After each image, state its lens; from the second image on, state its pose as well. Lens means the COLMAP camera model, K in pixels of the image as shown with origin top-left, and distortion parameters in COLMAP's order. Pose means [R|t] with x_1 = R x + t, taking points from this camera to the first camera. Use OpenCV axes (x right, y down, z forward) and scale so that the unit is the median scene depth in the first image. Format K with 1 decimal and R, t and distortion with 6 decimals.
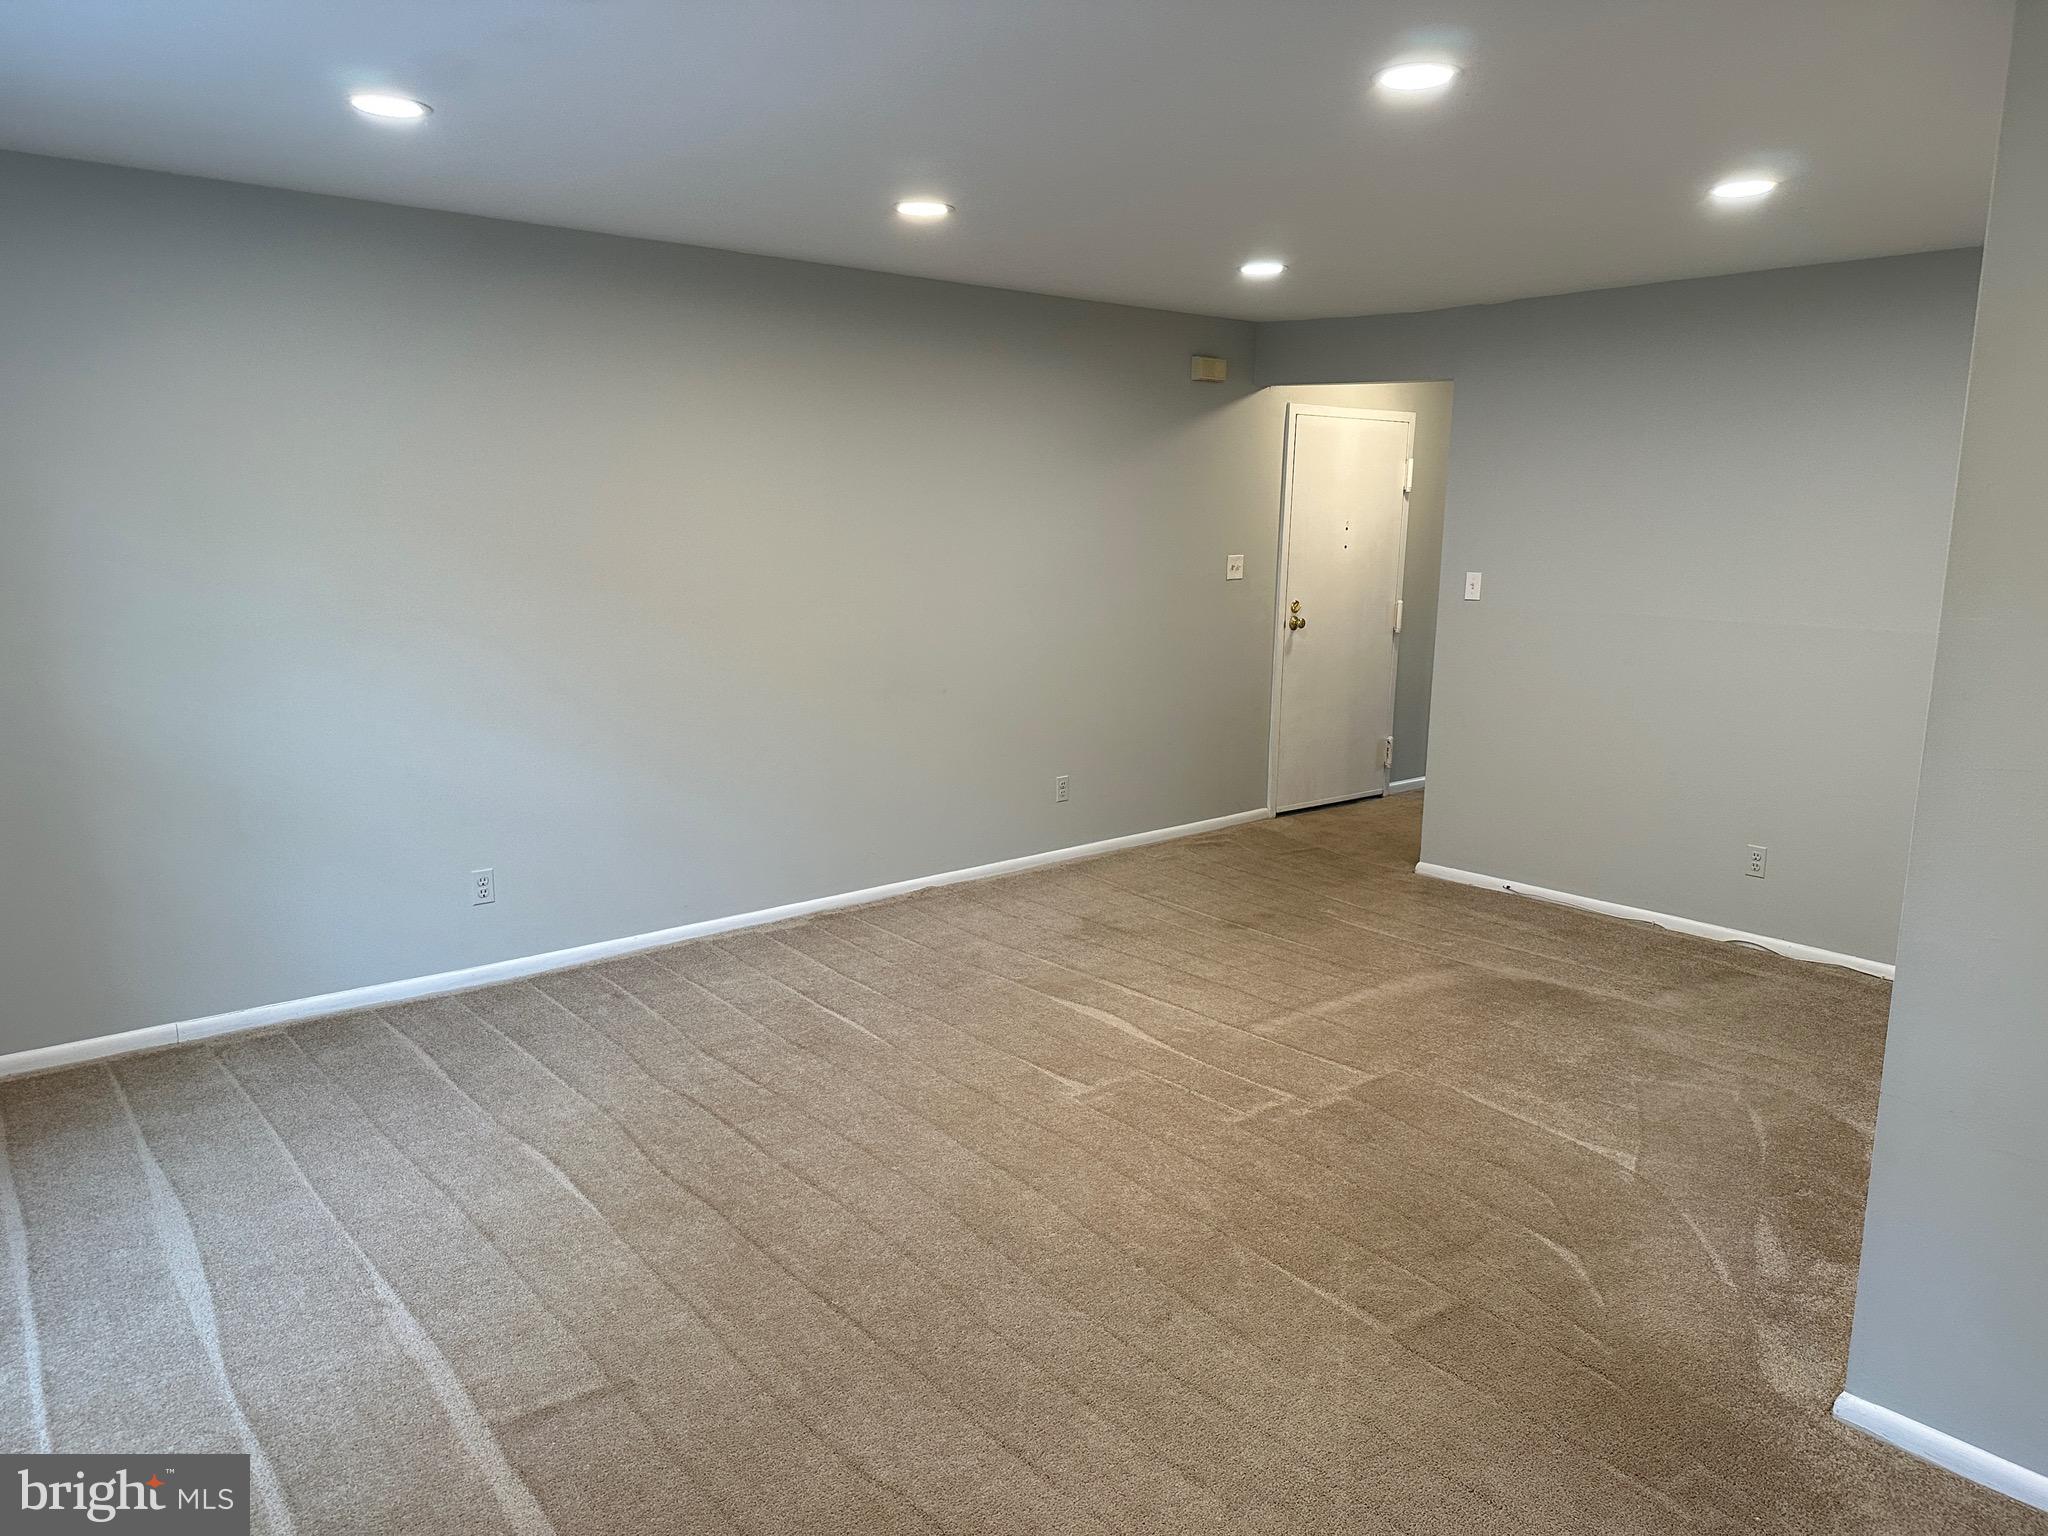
lens RADIAL K [[1441.7, 0, 1029.4], [0, 1441.7, 770.2], [0, 0, 1]] dist [0.094166, -0.070727]
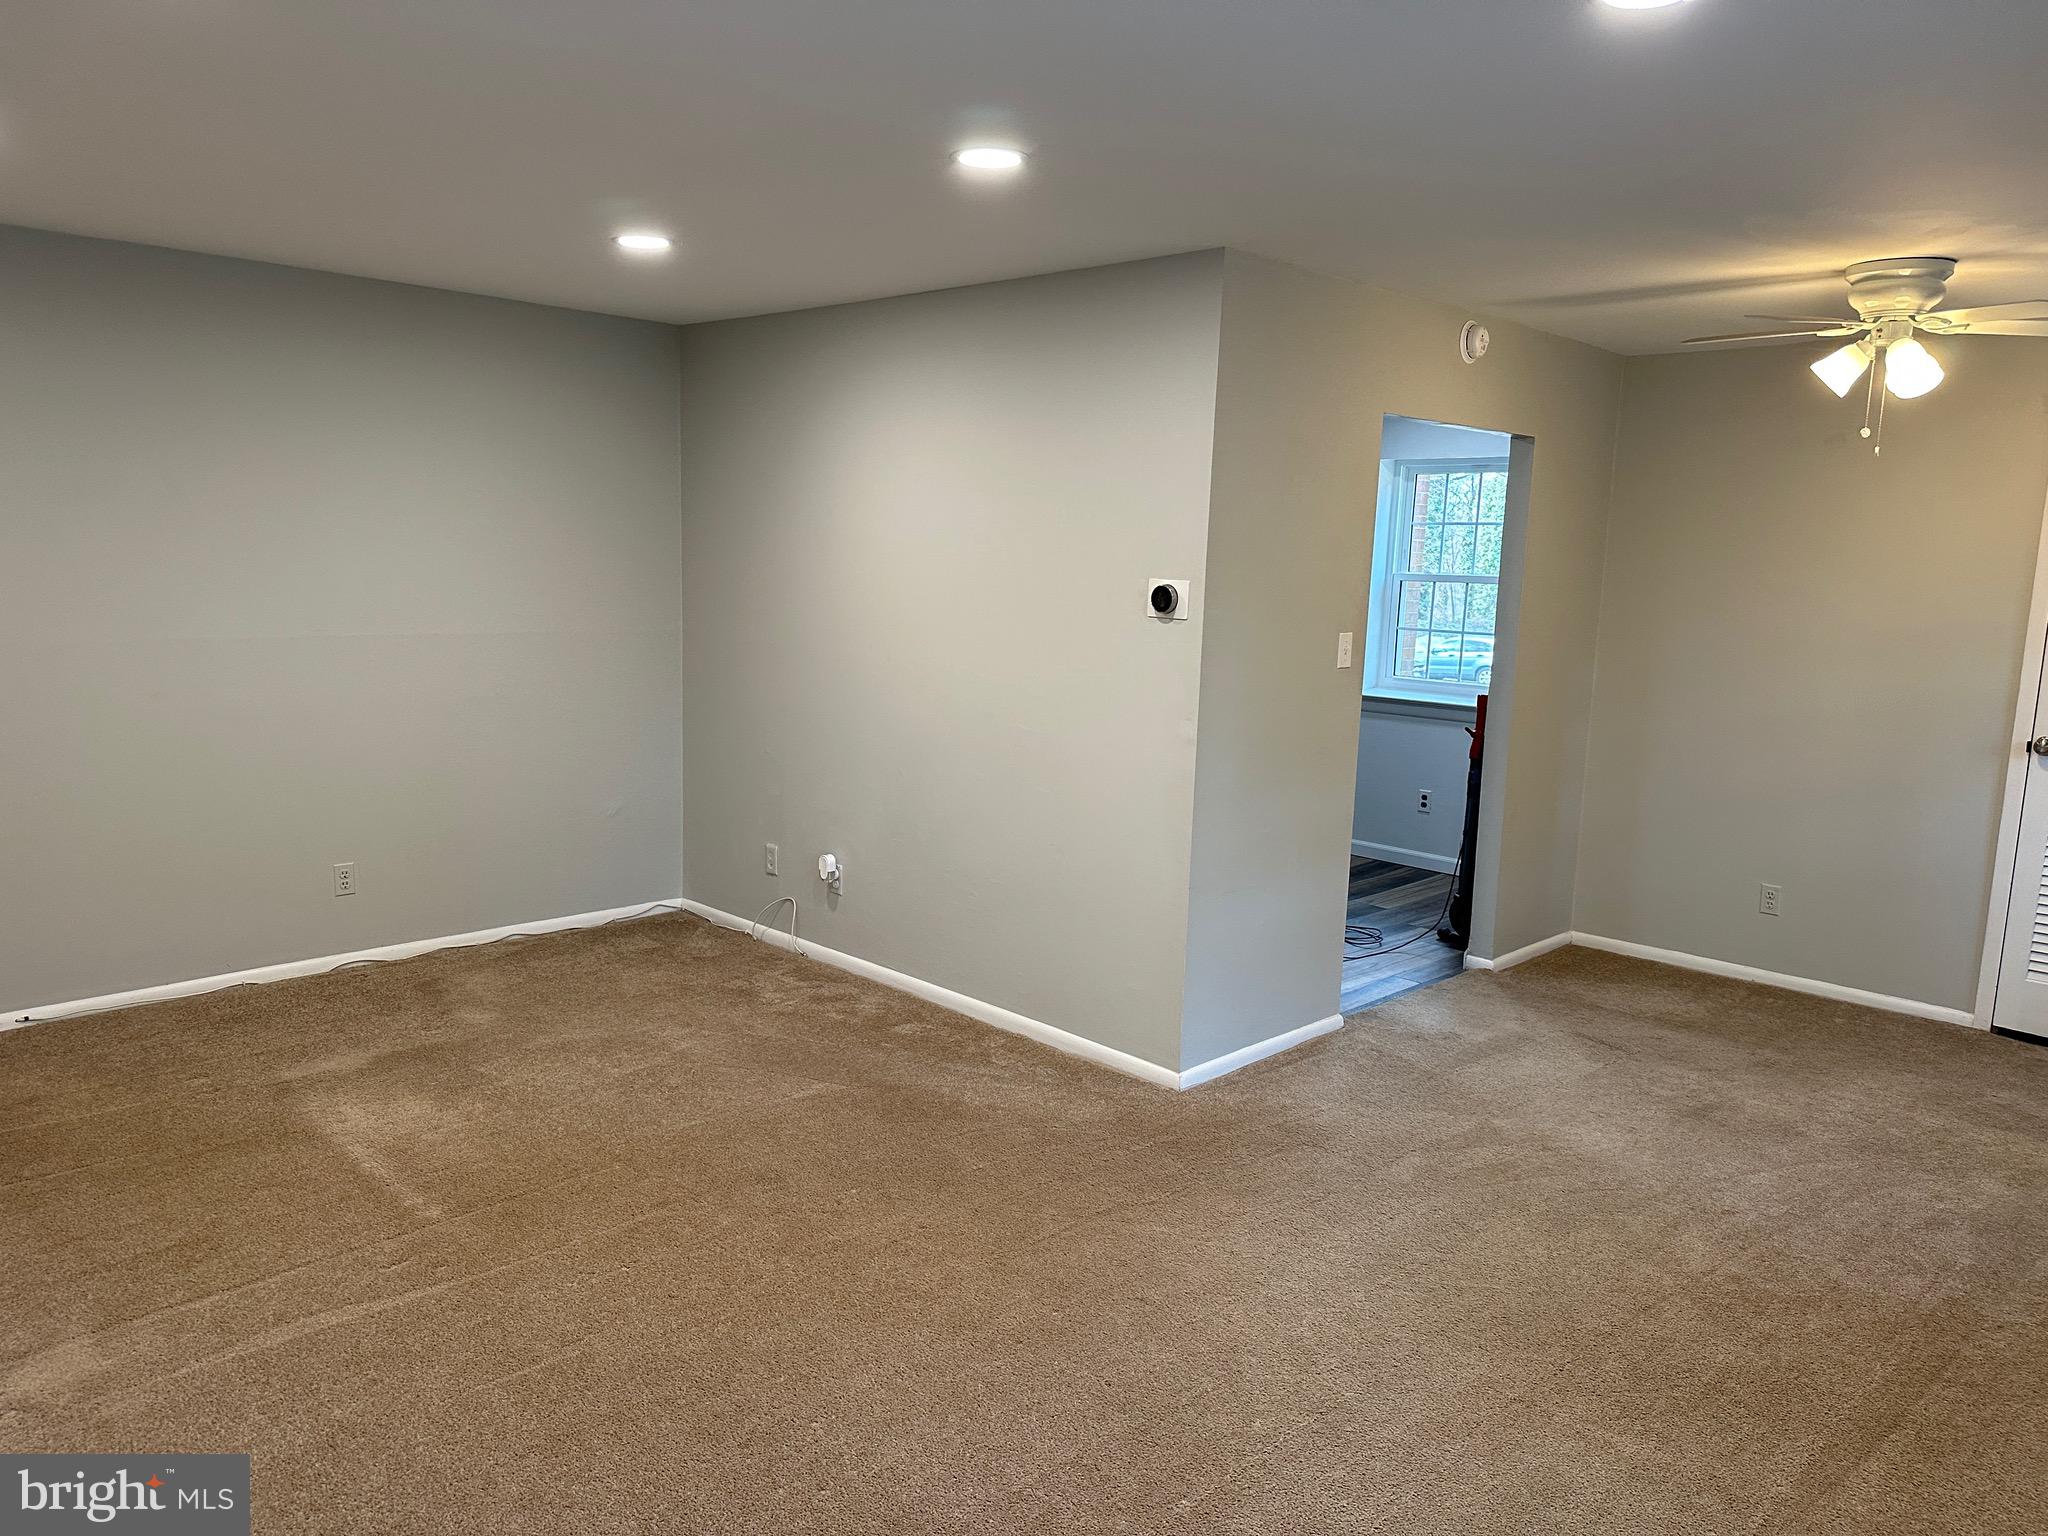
lens RADIAL K [[1441.7, 0, 1029.4], [0, 1441.7, 770.2], [0, 0, 1]] dist [0.094166, -0.070727]
pose [[-0.083326, -0.169998, 0.981915, -0.562270], [0.143968, 0.972951, 0.180663, -0.136966], [-0.986068, 0.156418, -0.056598, 0.672437]]
